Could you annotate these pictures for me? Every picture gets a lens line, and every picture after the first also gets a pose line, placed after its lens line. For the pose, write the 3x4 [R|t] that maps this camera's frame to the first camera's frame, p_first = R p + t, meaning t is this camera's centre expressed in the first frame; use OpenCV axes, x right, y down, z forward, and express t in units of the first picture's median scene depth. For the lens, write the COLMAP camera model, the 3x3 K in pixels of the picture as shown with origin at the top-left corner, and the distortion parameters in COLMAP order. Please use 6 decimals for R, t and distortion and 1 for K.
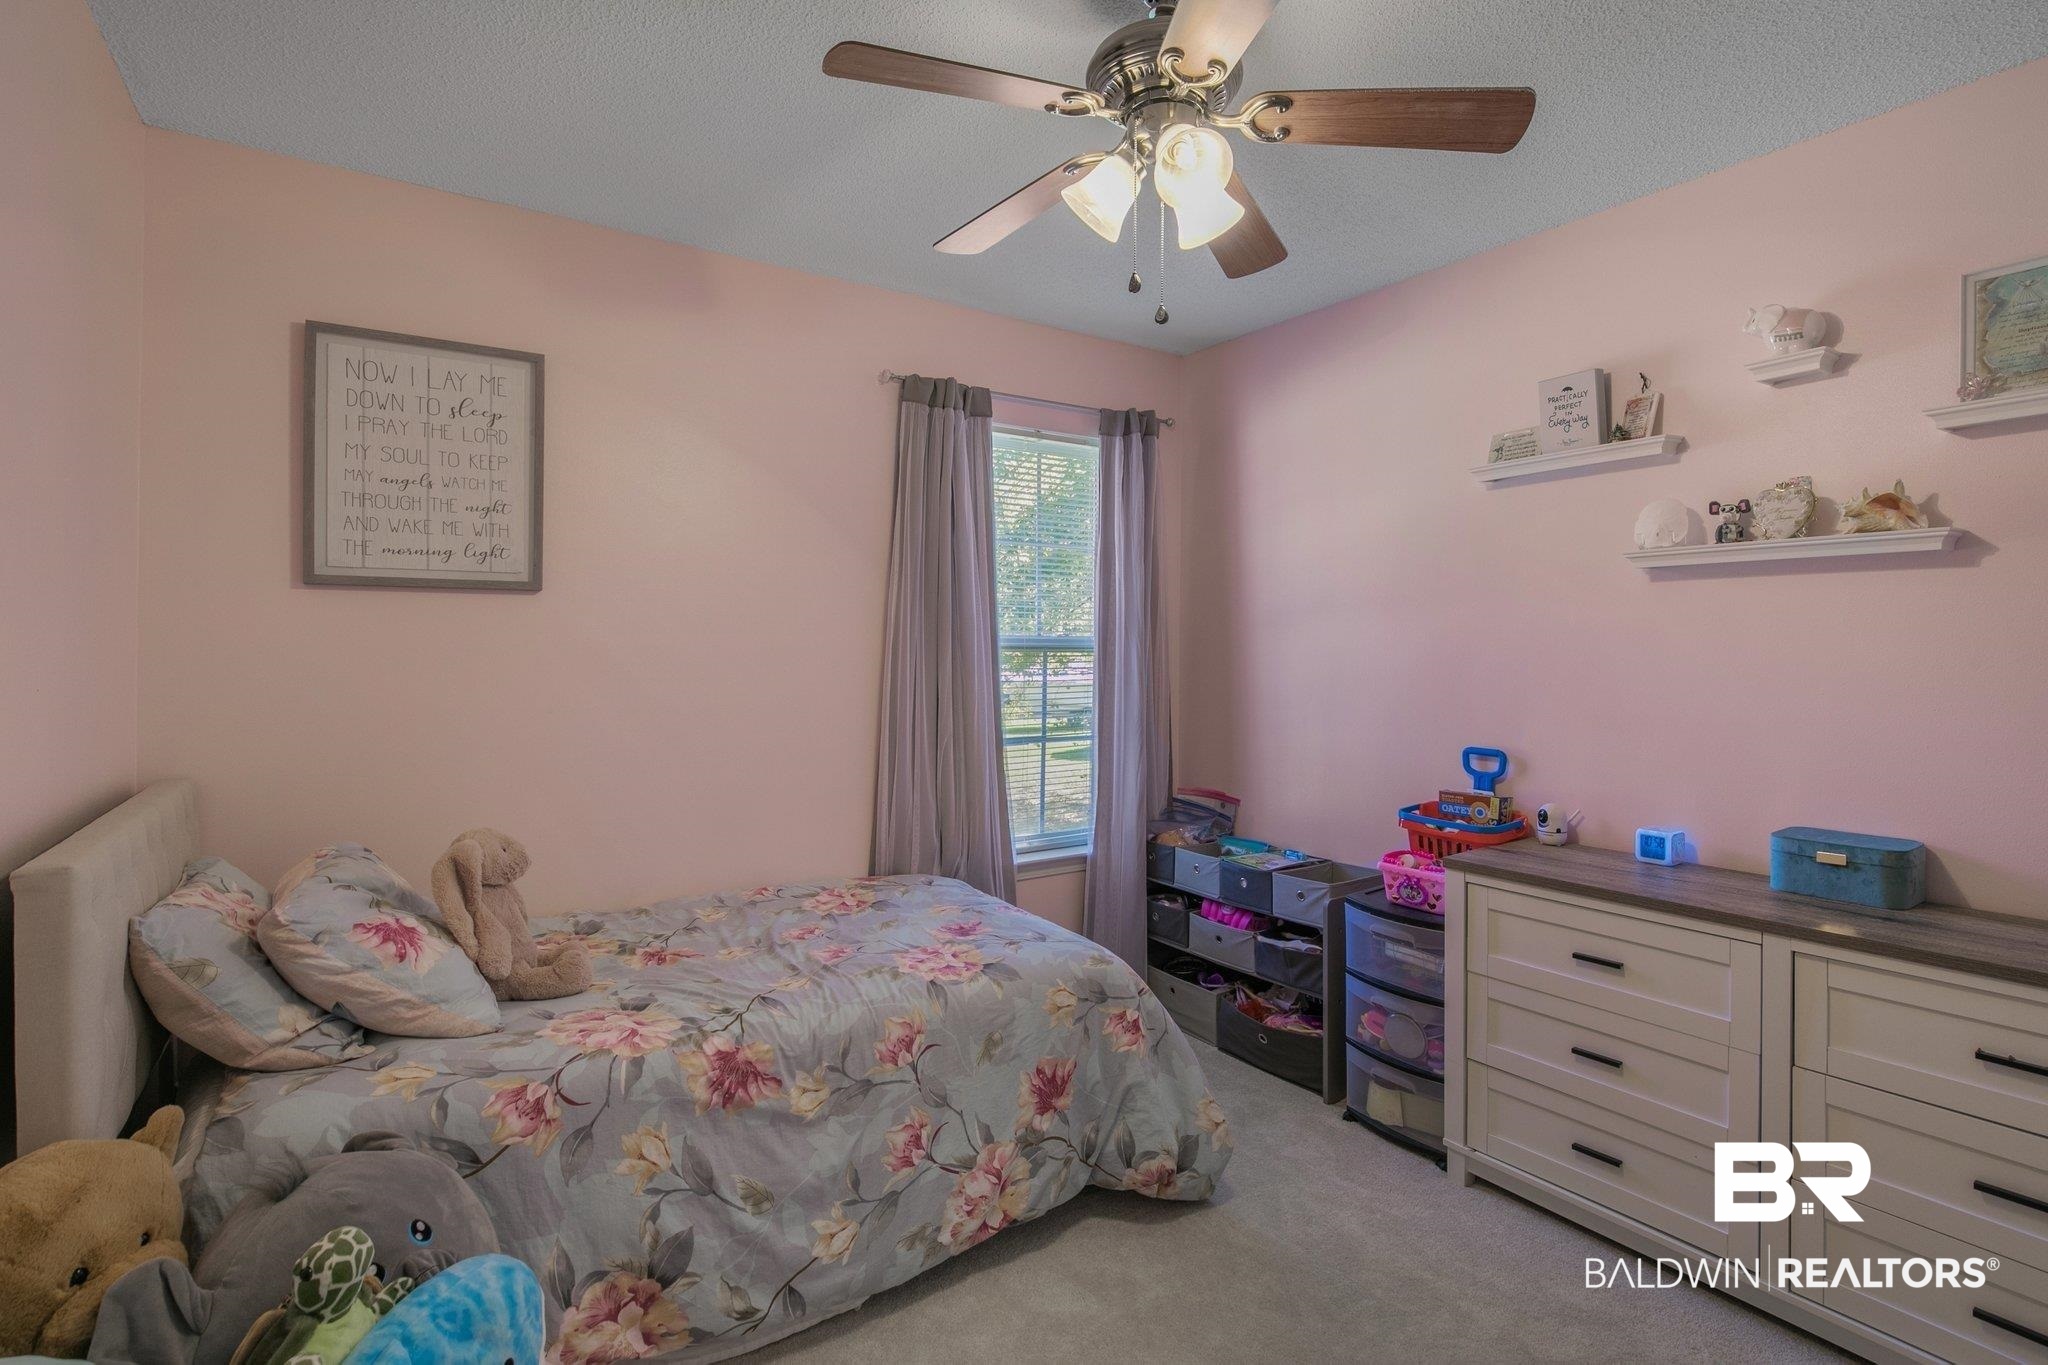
lens RADIAL K [[966.3, 0, 1022.0], [0, 966.3, 660.7], [0, 0, 1]] dist [-0.008502, -0.000657]
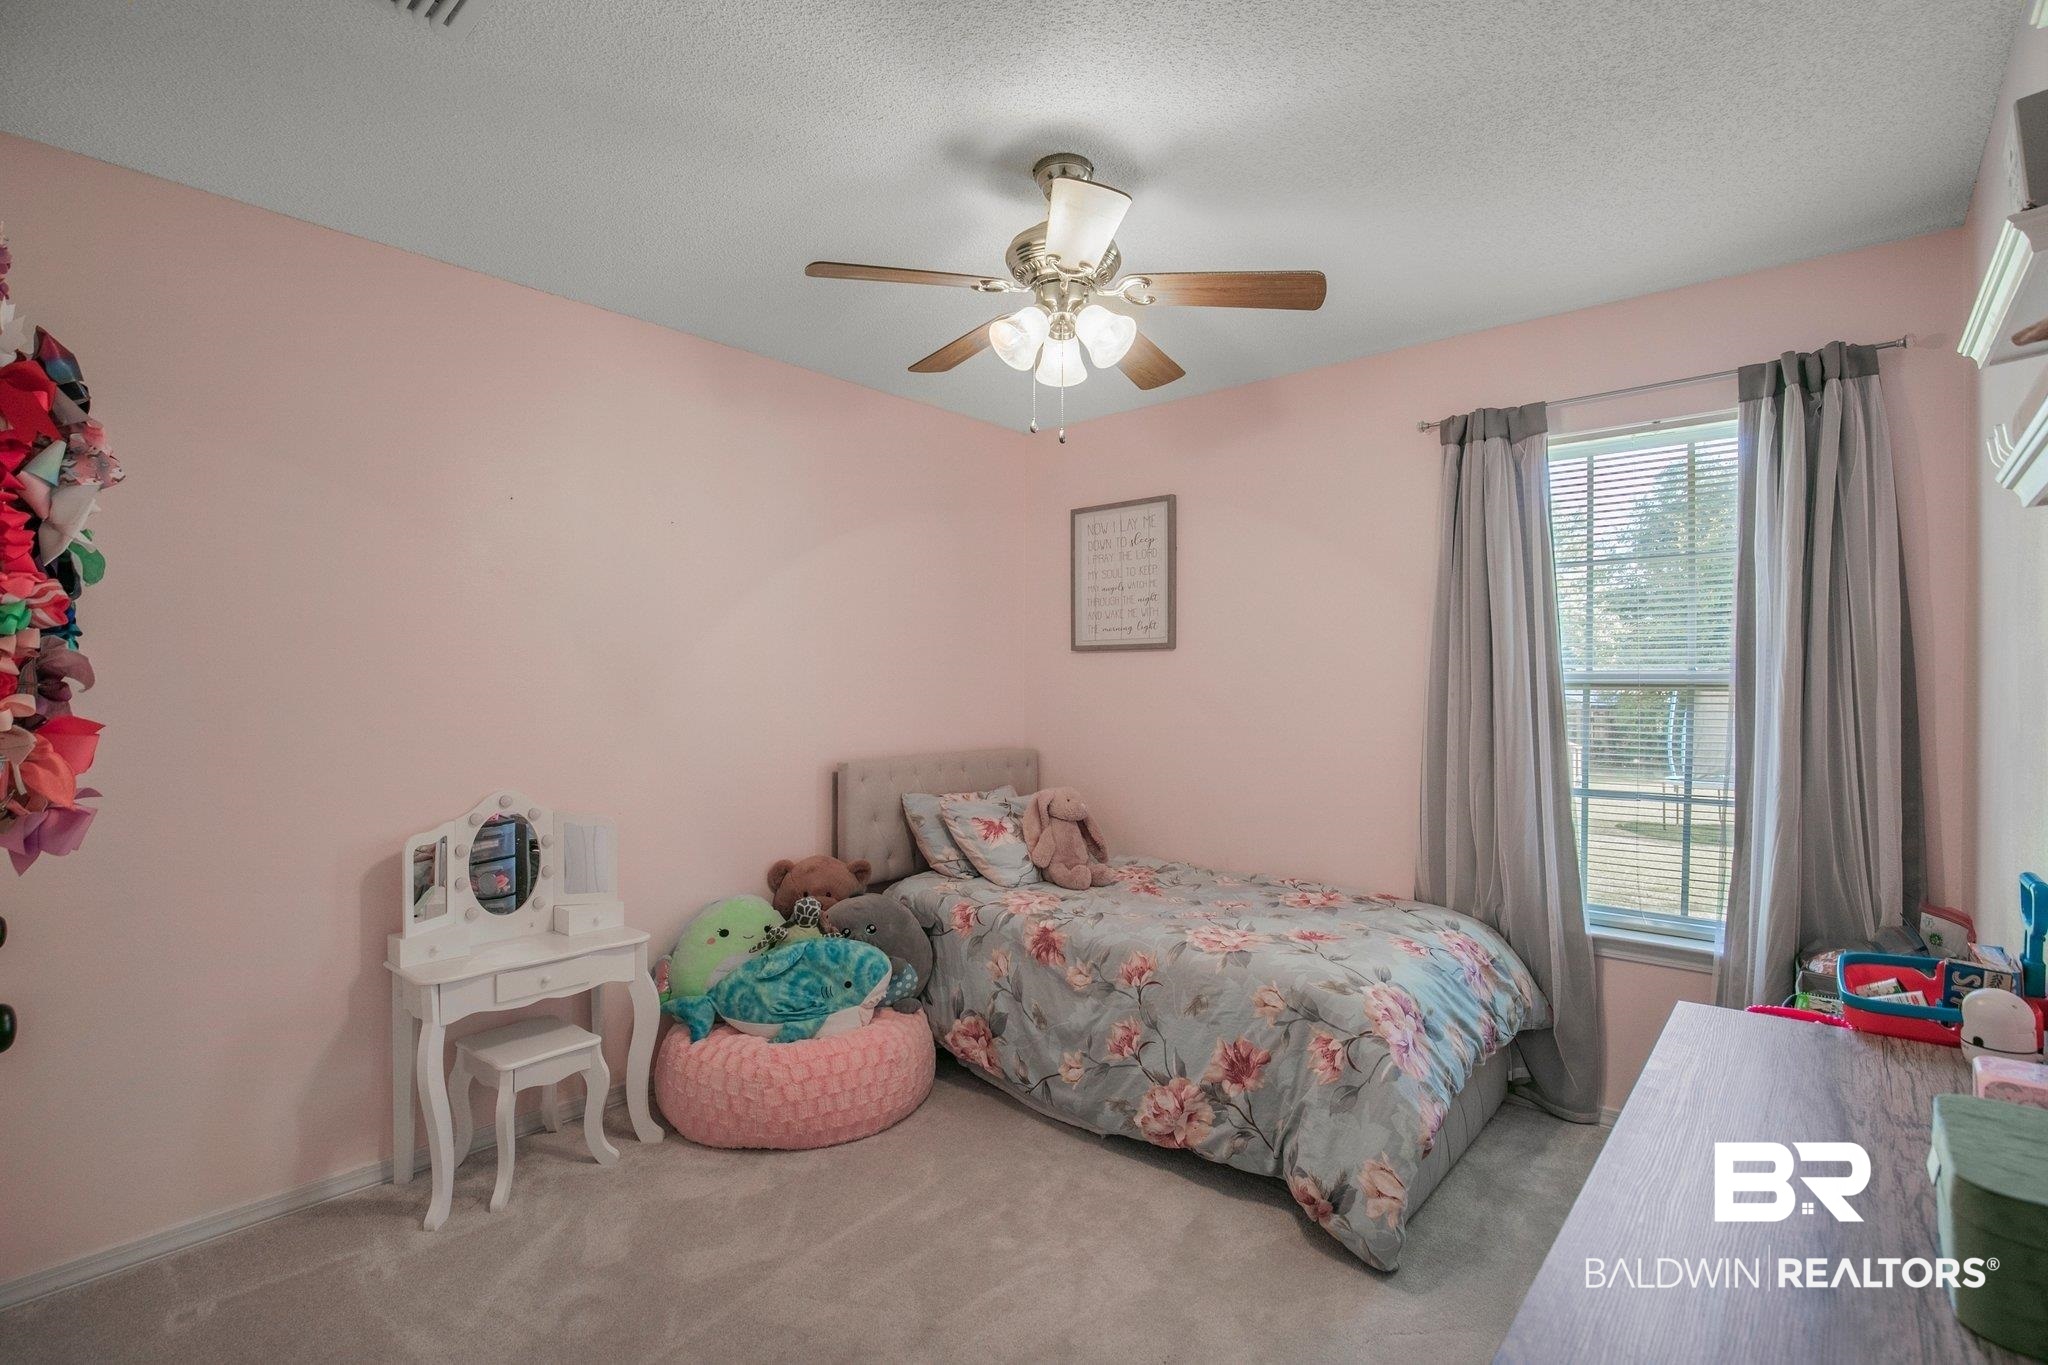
lens RADIAL K [[933.9, 0, 1024.2], [0, 933.9, 699.2], [0, 0, 1]] dist [-0.002693, -0.000532]
pose [[0.273877, 0.012658, -0.961682, 1.091948], [-0.014462, 0.999855, 0.009042, -0.001716], [0.961656, 0.011432, 0.274020, 0.465746]]
